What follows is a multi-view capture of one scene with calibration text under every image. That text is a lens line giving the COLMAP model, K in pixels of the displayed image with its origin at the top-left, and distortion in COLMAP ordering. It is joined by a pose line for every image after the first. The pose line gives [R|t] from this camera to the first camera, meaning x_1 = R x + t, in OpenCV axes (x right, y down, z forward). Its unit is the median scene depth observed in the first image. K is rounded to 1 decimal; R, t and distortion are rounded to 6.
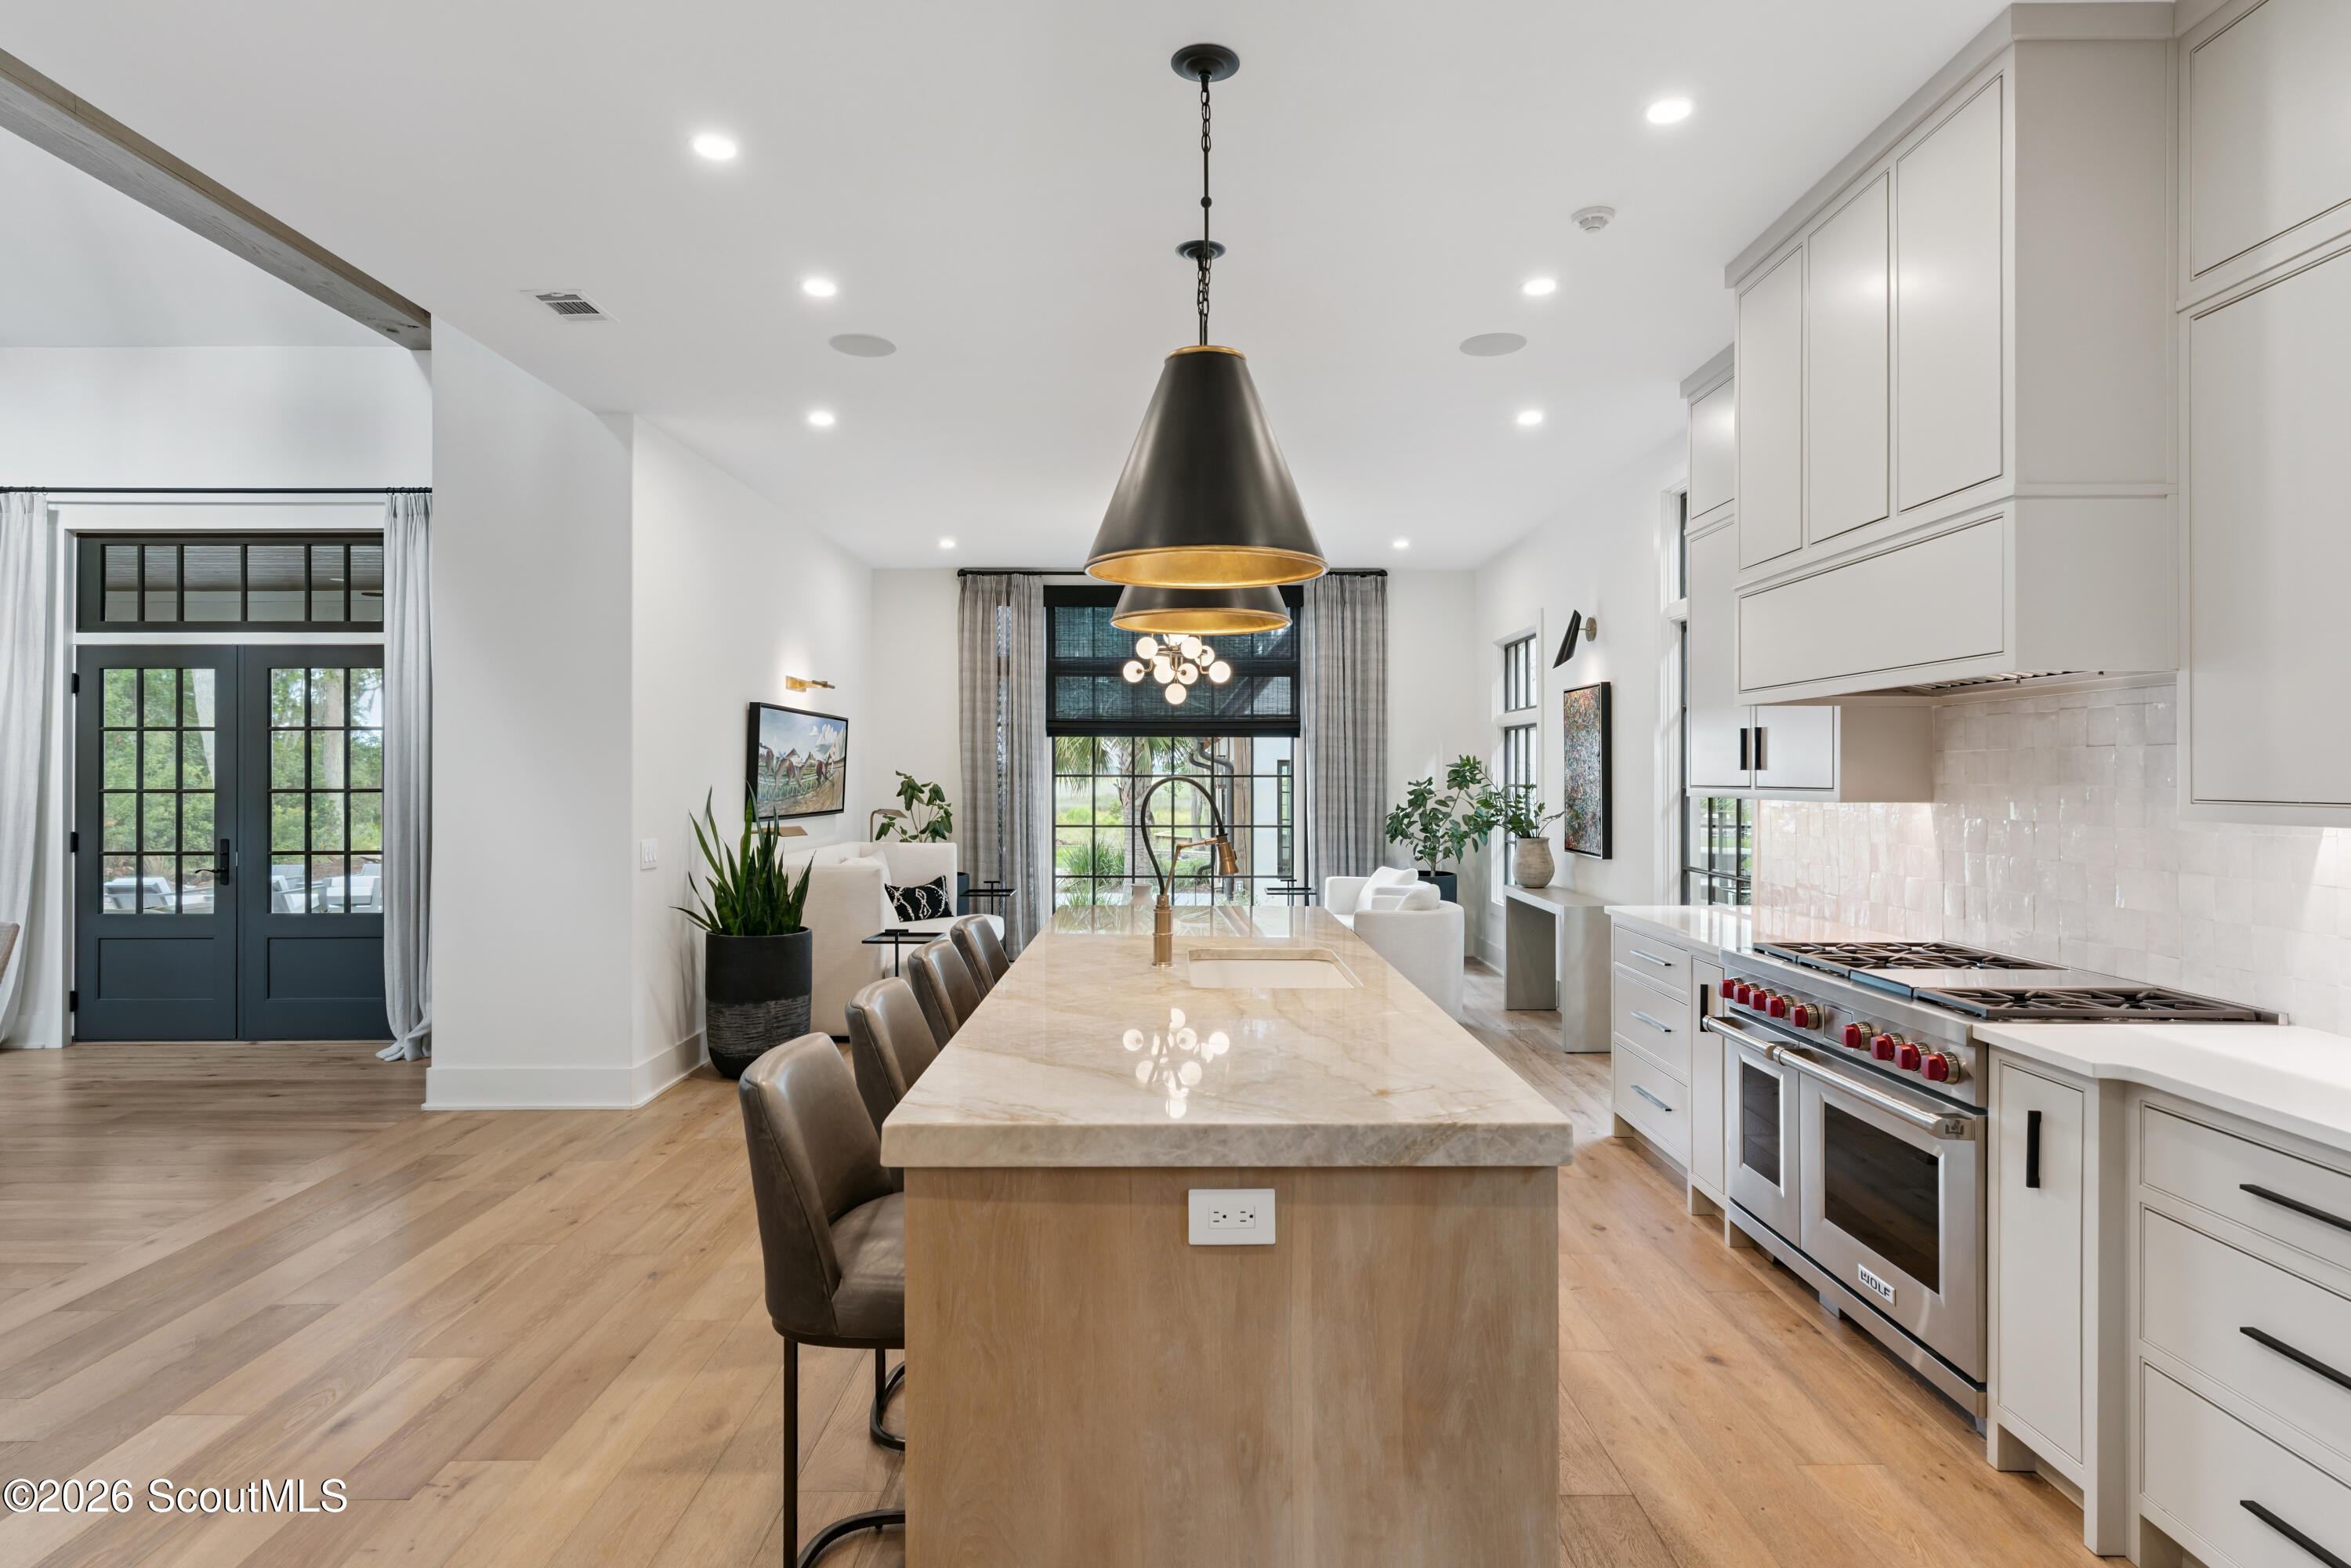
lens RADIAL K [[1266.0, 0, 1178.1], [0, 1266.0, 777.6], [0, 0, 1]] dist [0.009182, 0.001005]
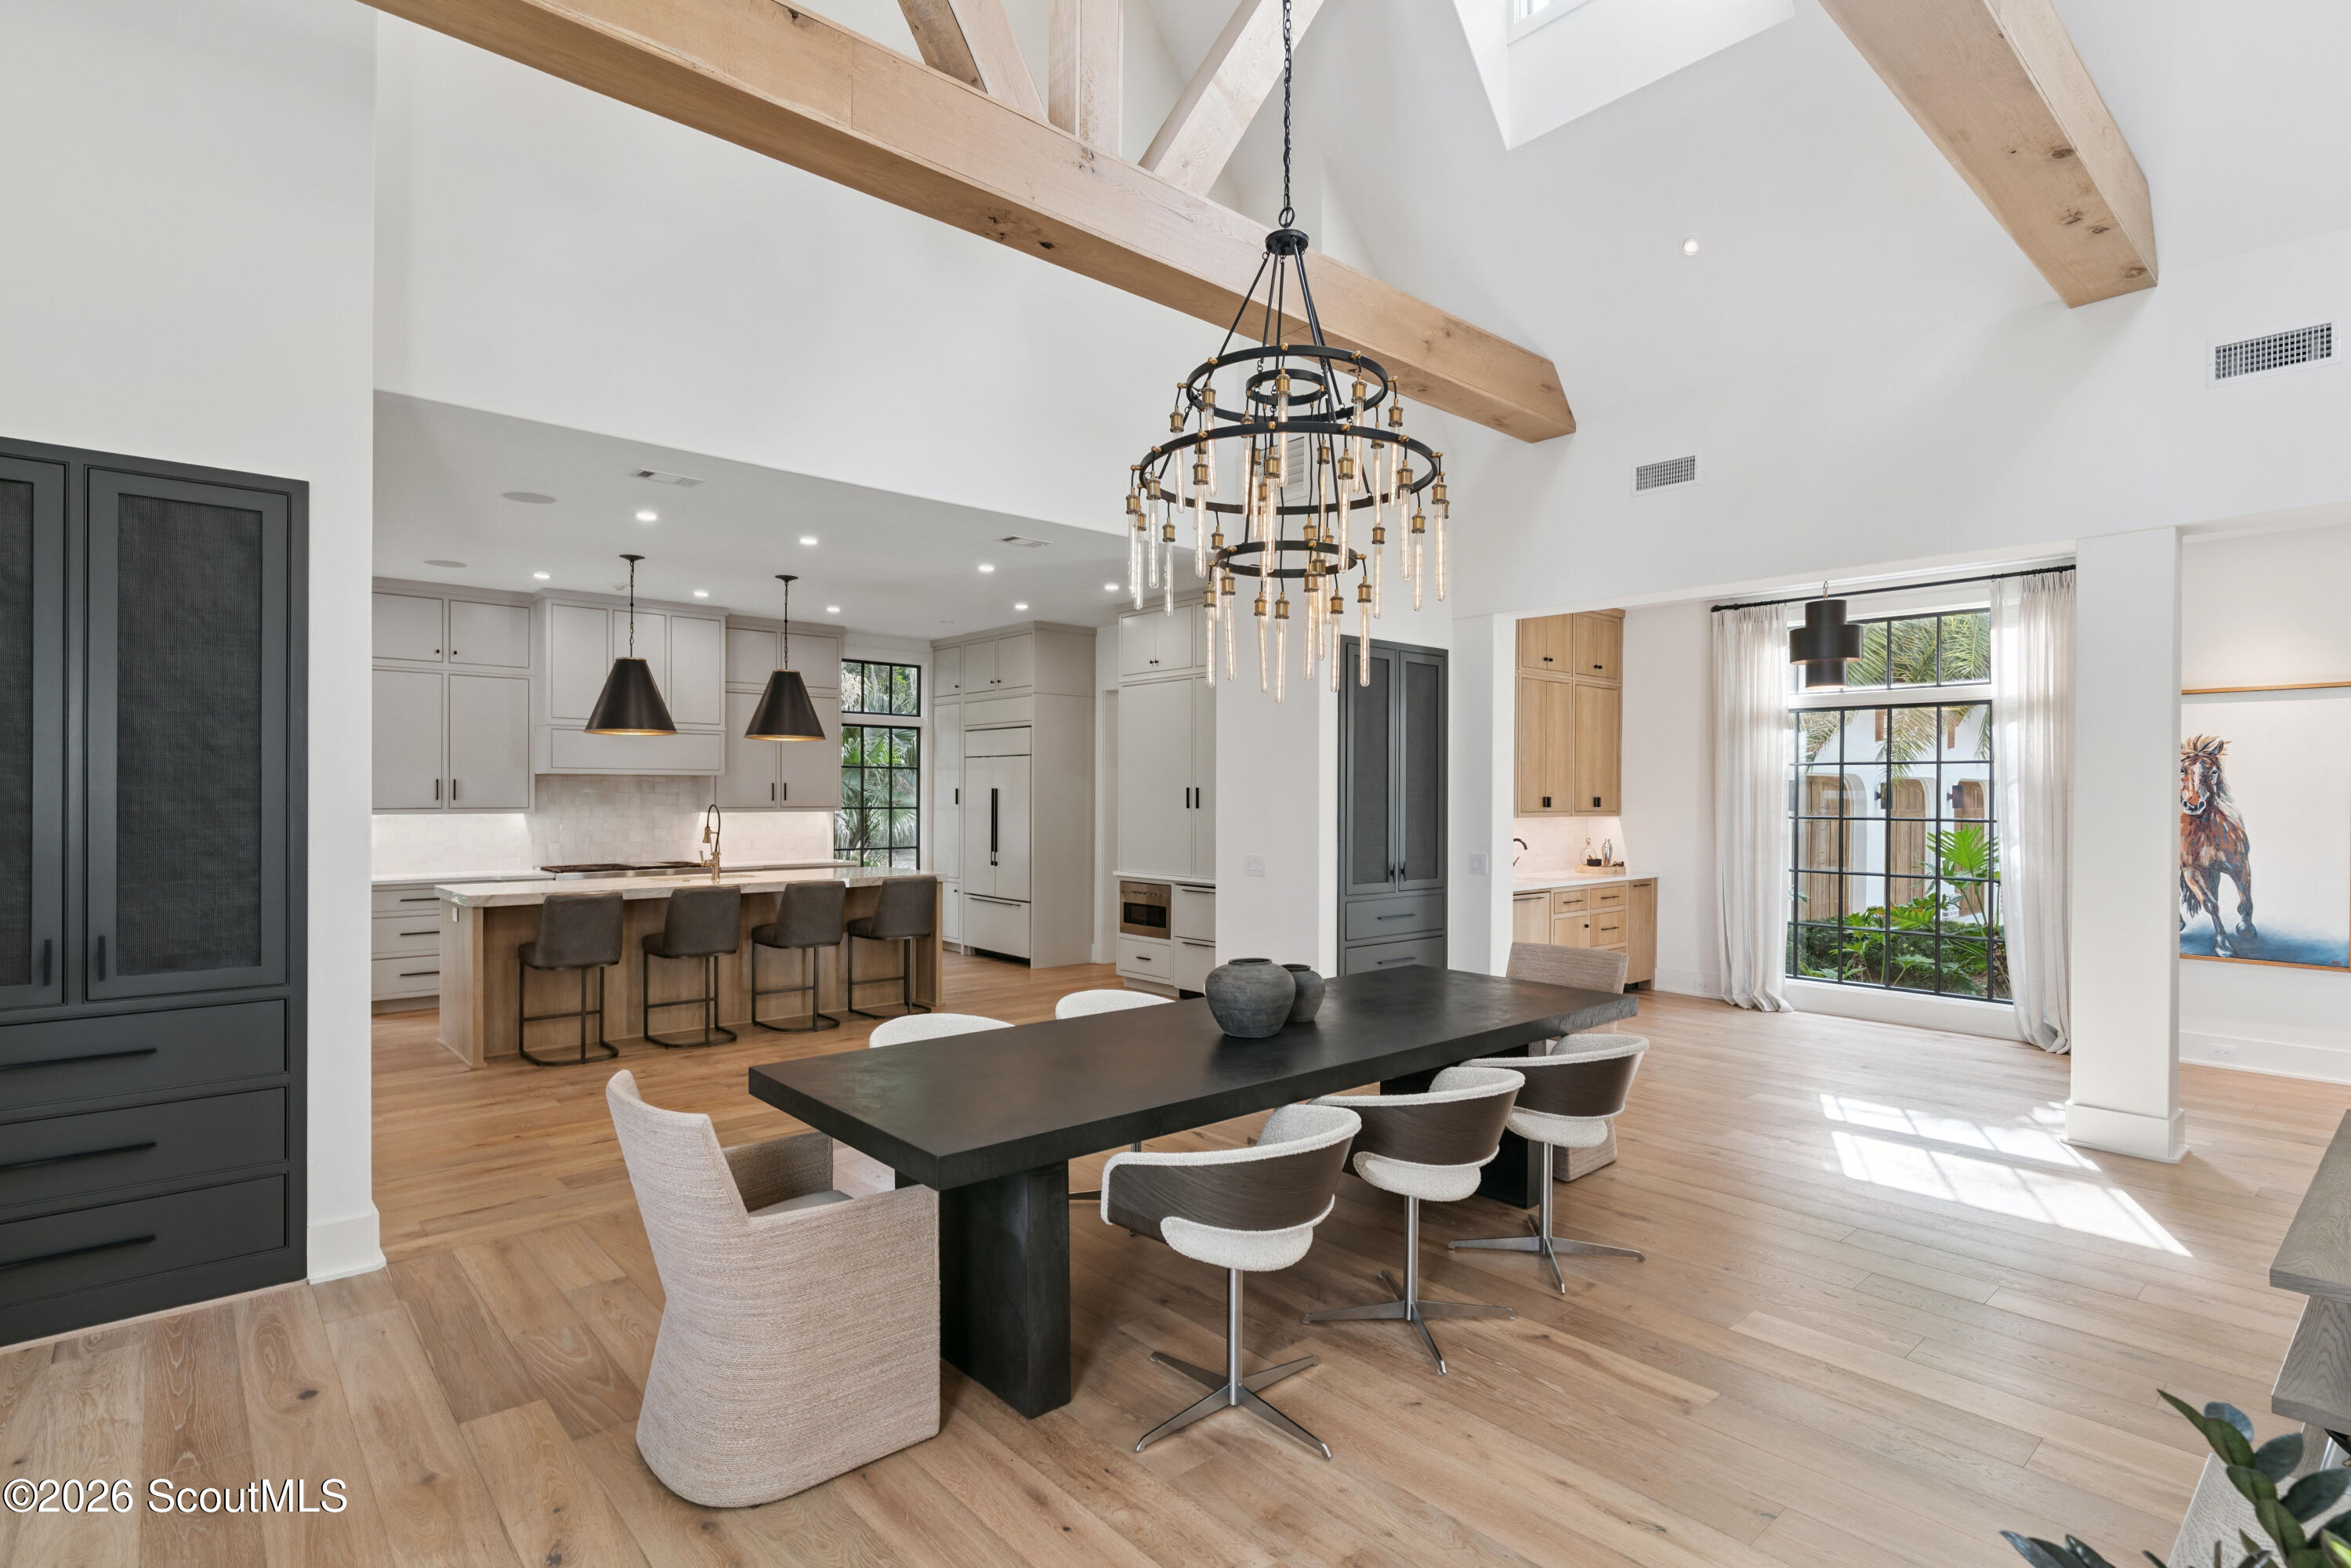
lens RADIAL K [[1152.6, 0, 1164.0], [0, 1152.6, 792.8], [0, 0, 1]] dist [0.001333, -0.000031]
pose [[-0.654368, -0.001116, 0.756175, -1.120438], [0.000333, 0.999998, 0.001764, -0.013141], [-0.756176, 0.001406, -0.654366, 0.882246]]
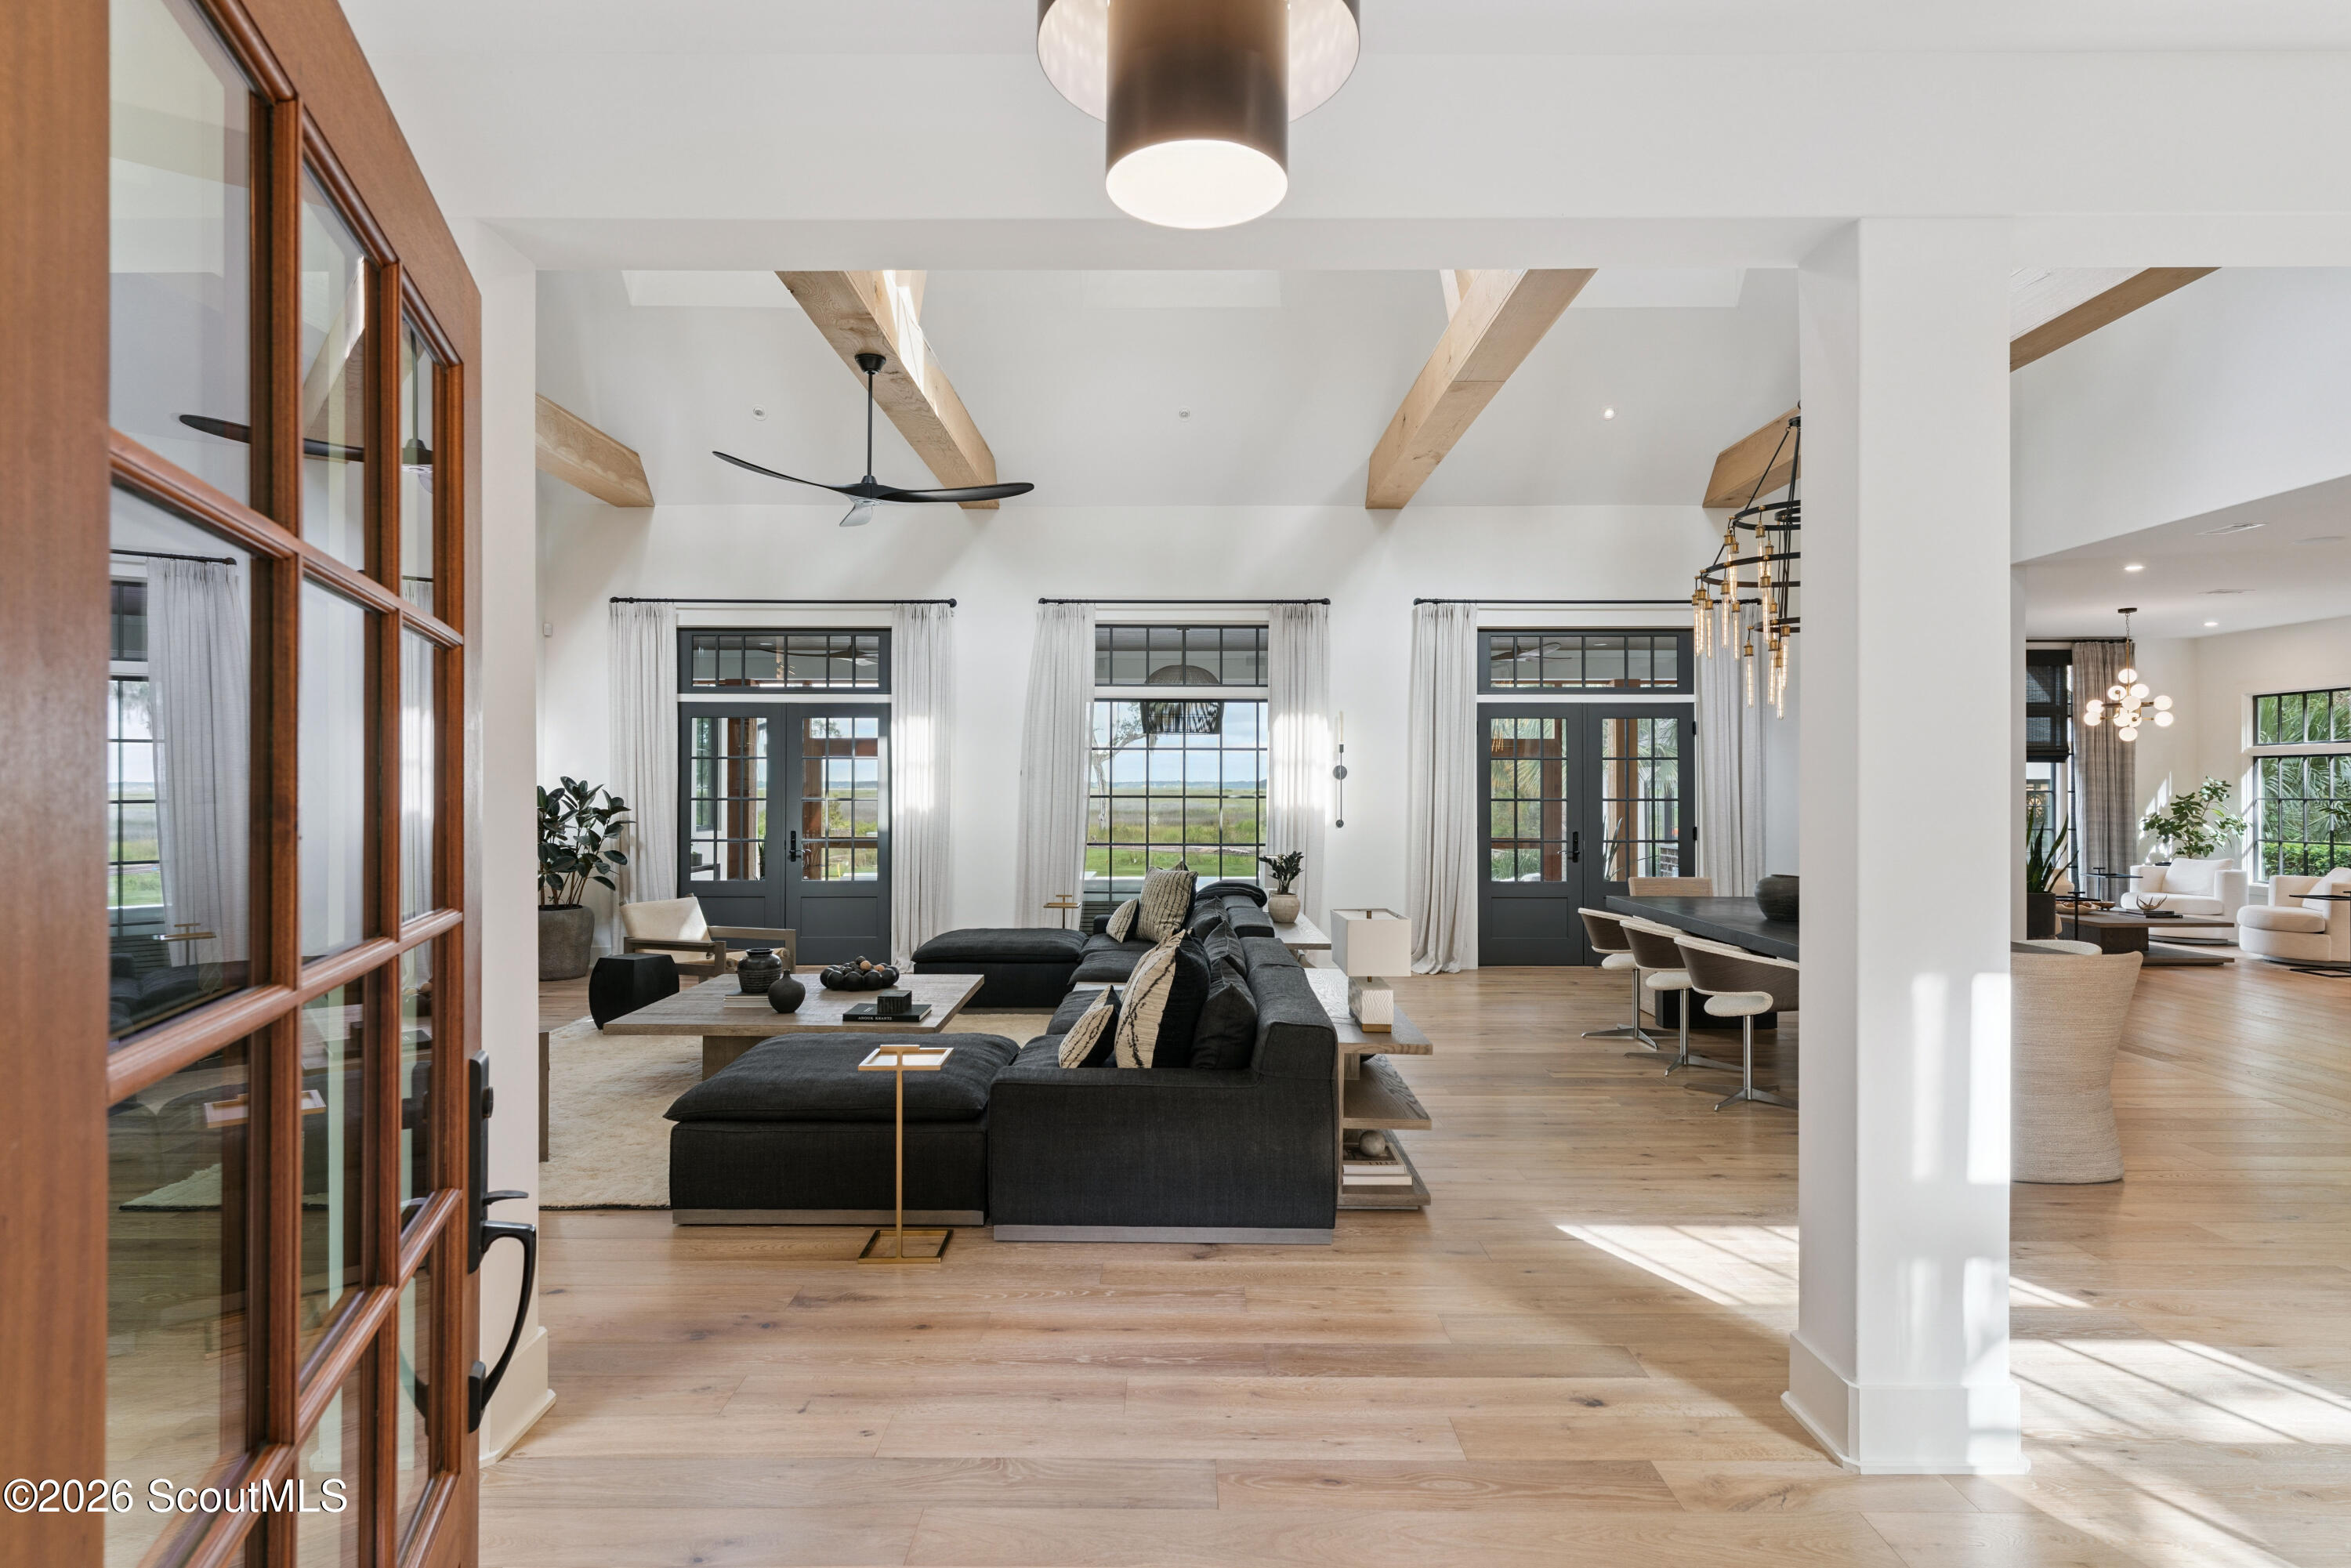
lens RADIAL K [[1245.4, 0, 1171.8], [0, 1245.4, 774.0], [0, 0, 1]] dist [0.005708, 0.000363]
pose [[0.999908, 0.002233, -0.013400, -1.198823], [-0.002490, 0.999812, -0.019233, 0.009272], [0.013354, 0.019265, 0.999725, -0.472518]]
